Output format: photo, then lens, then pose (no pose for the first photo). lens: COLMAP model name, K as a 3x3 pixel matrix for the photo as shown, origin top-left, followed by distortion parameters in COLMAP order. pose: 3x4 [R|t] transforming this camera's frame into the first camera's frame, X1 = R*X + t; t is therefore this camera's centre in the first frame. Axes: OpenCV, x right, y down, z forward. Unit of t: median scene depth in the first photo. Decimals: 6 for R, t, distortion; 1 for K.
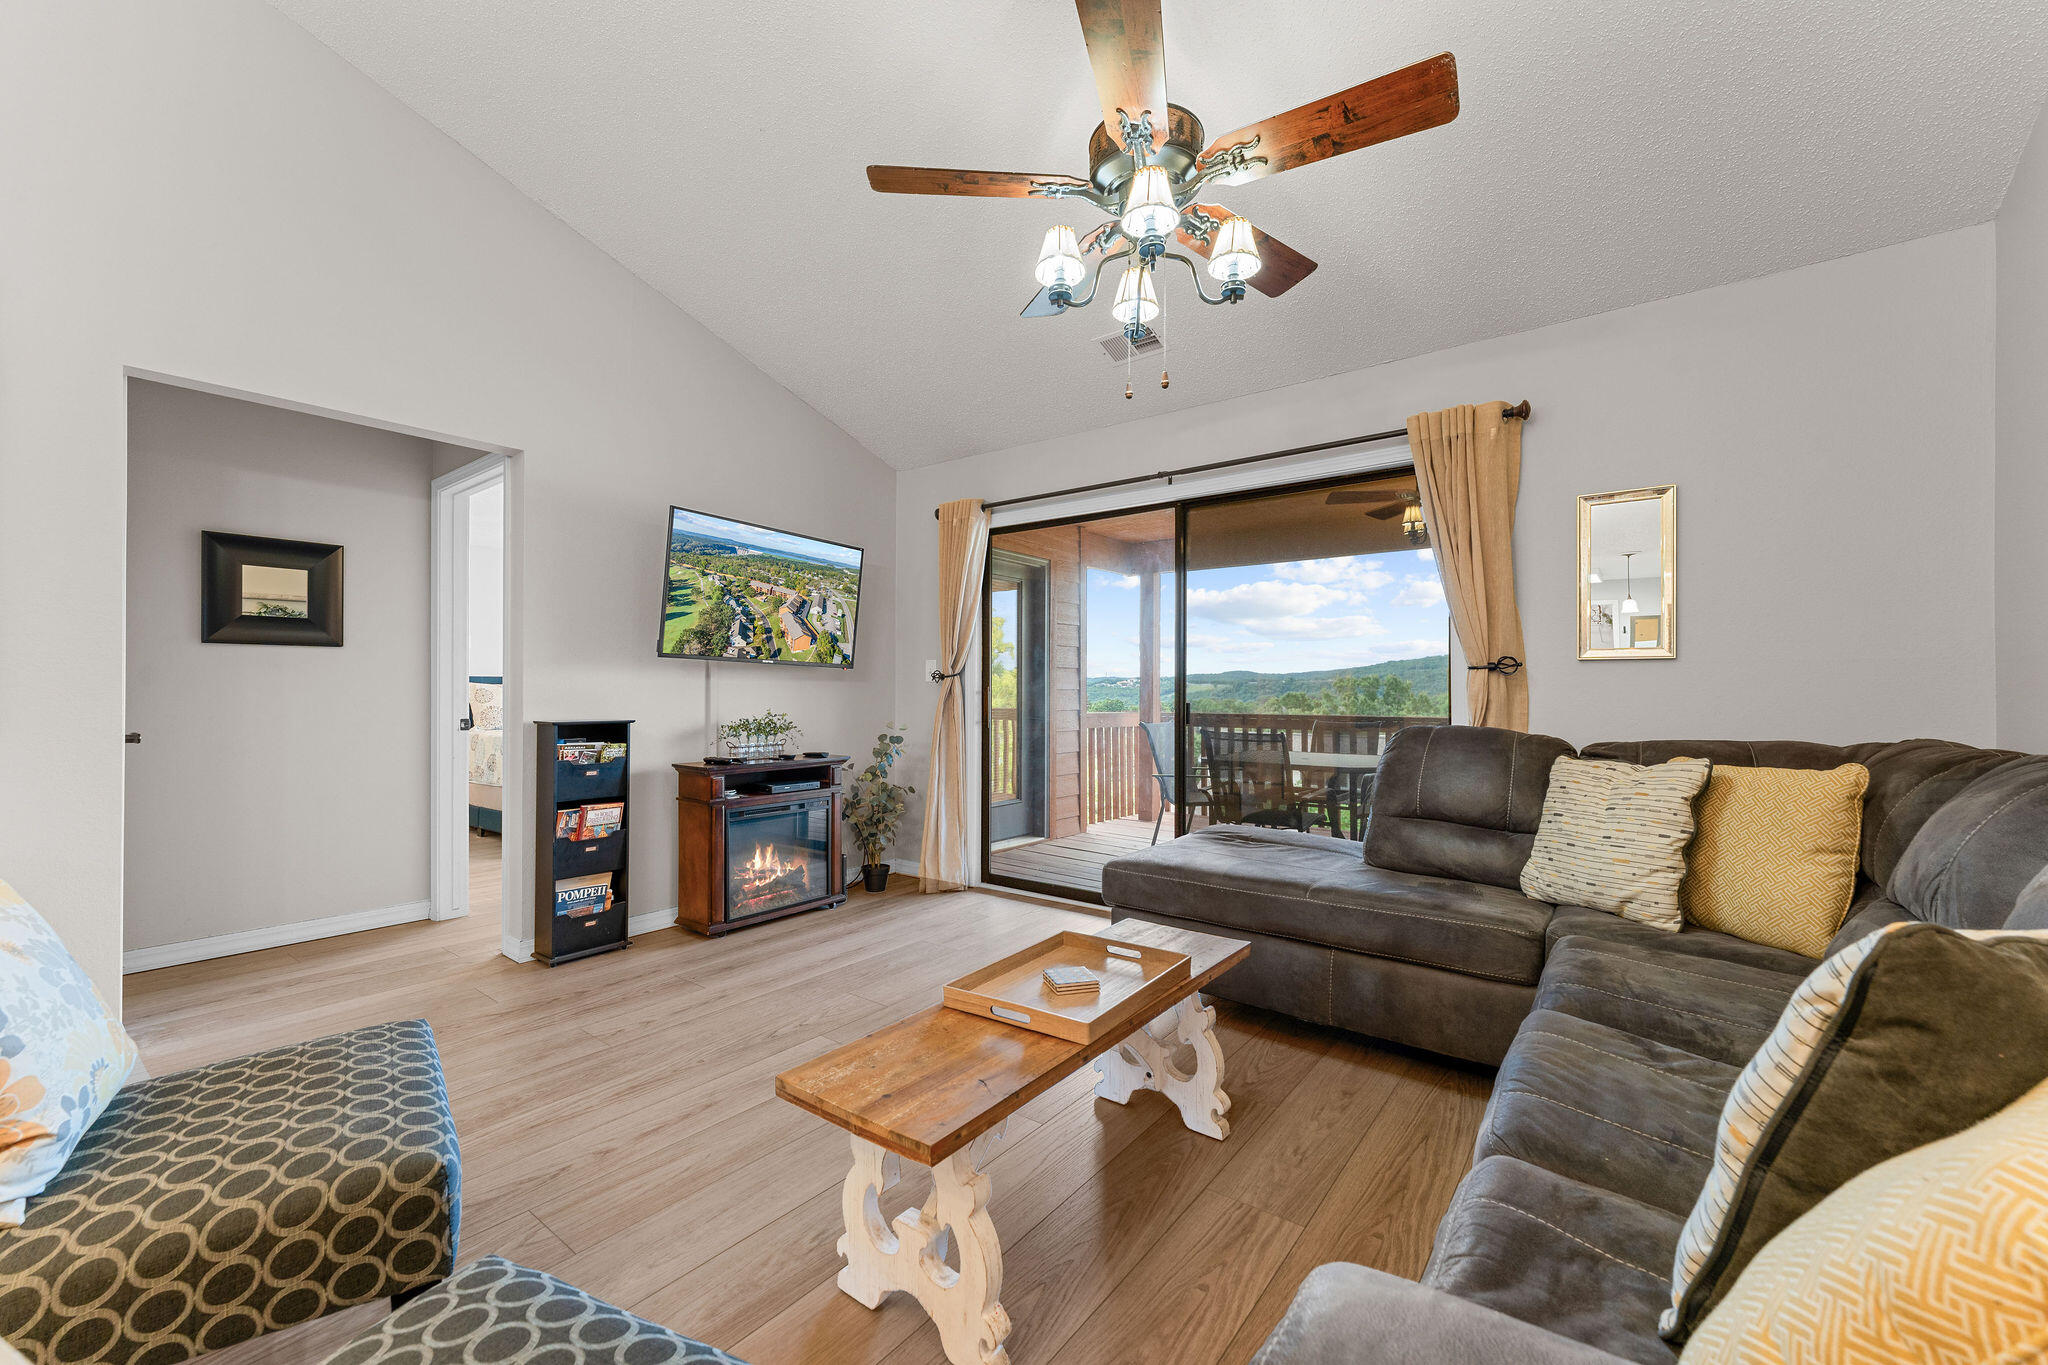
lens RADIAL K [[821.3, 0, 1022.6], [0, 821.3, 694.3], [0, 0, 1]] dist [-0.000511, -0.000207]
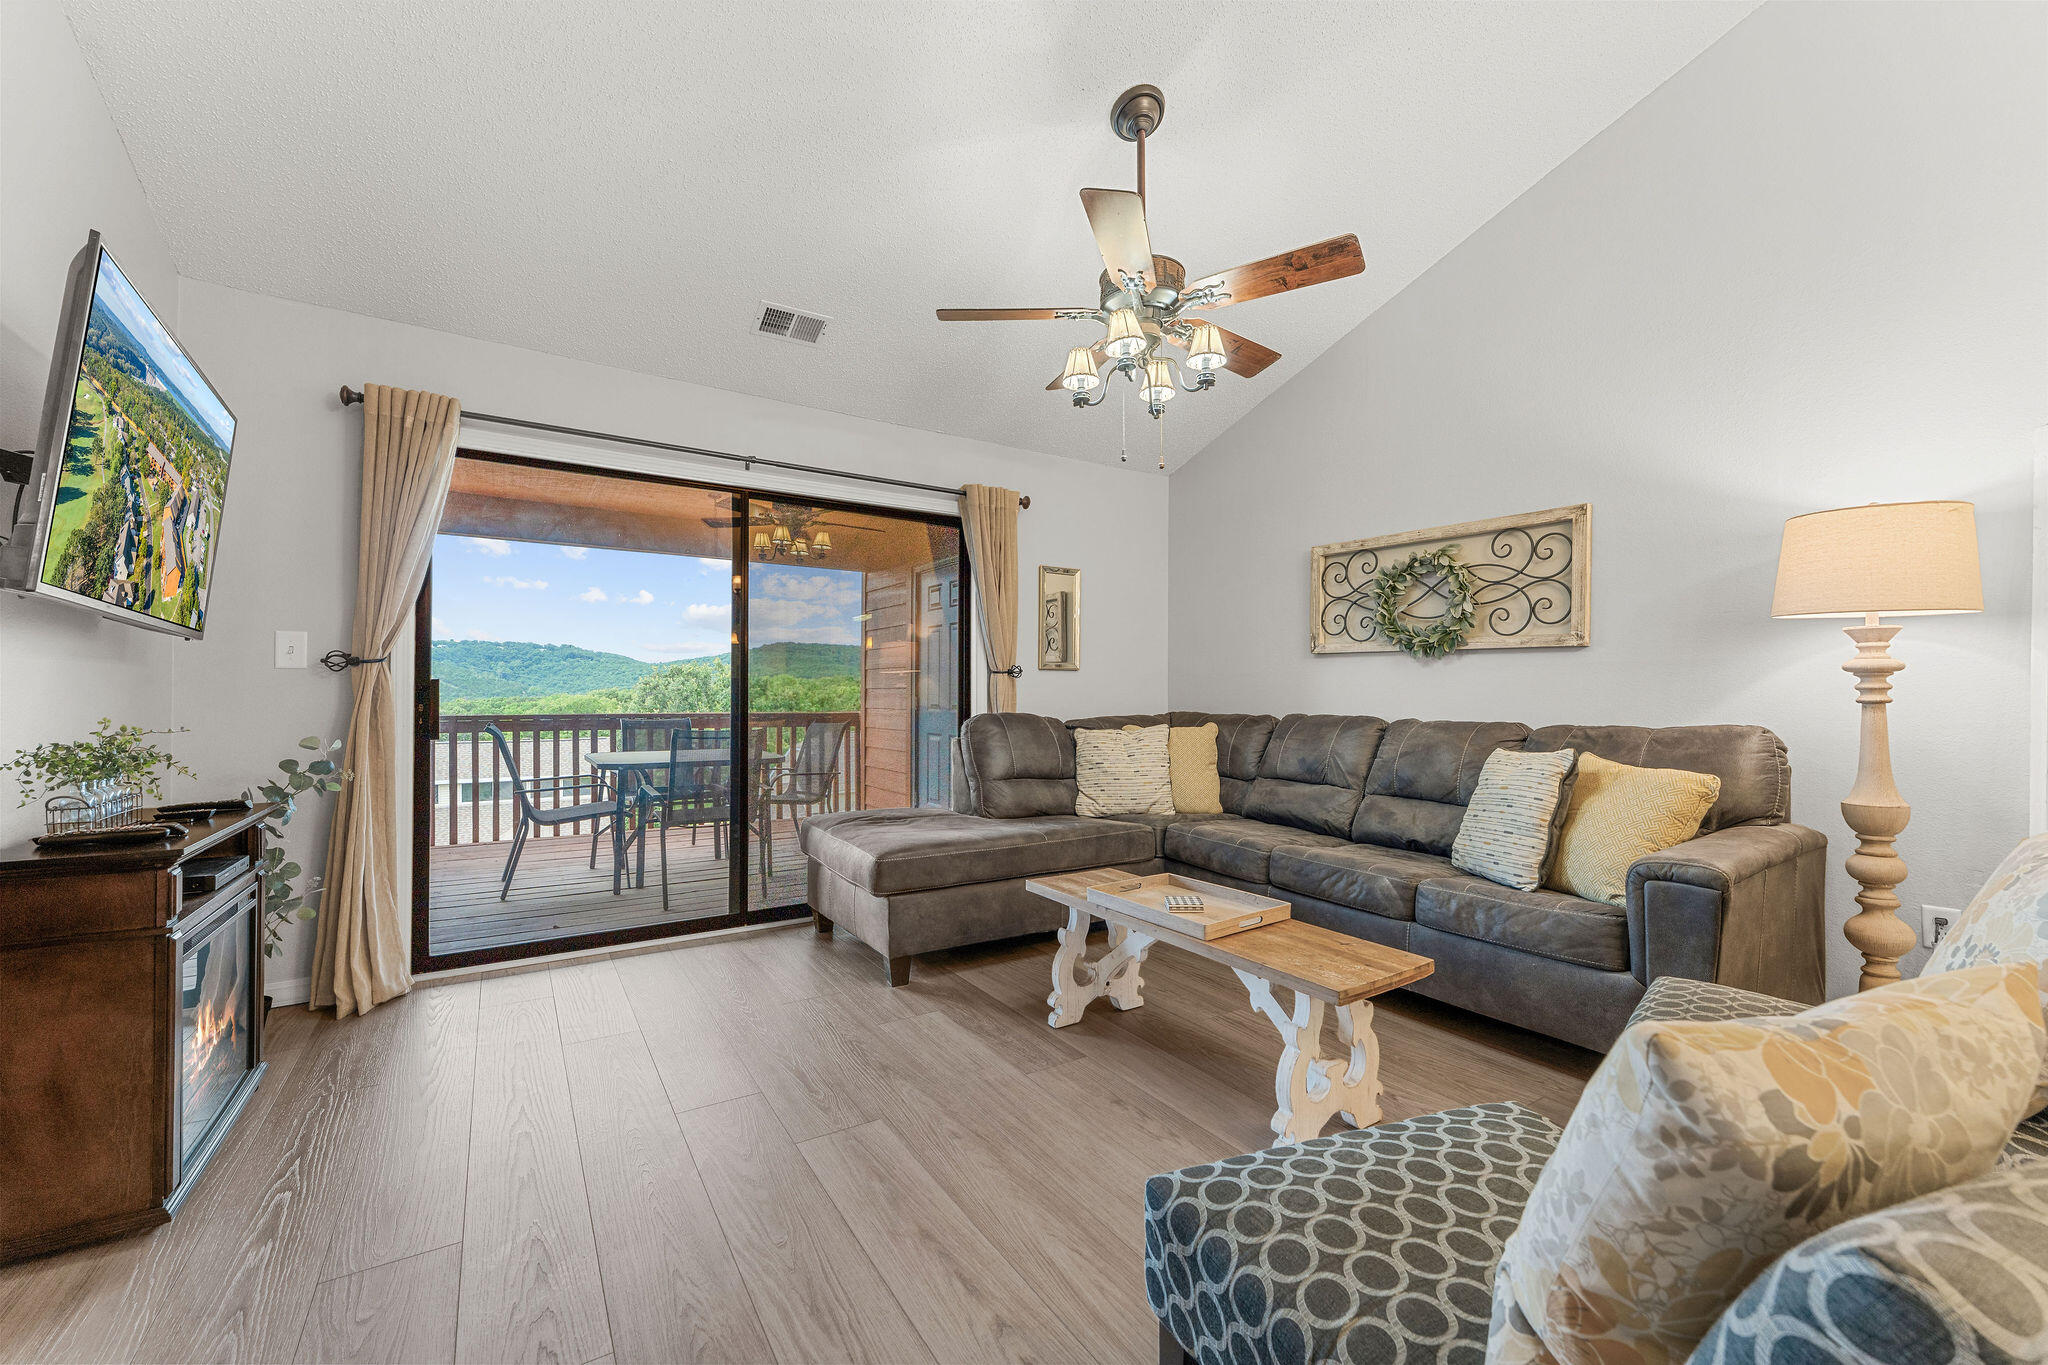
lens RADIAL K [[814.2, 0, 1024.0], [0, 814.2, 682.5], [0, 0, 1]] dist [-0.000711, -0.000502]
pose [[0.337384, 0.012969, 0.941278, -0.606118], [-0.001811, 0.999912, -0.013128, 0.003704], [-0.941365, 0.002725, 0.337378, 0.380636]]
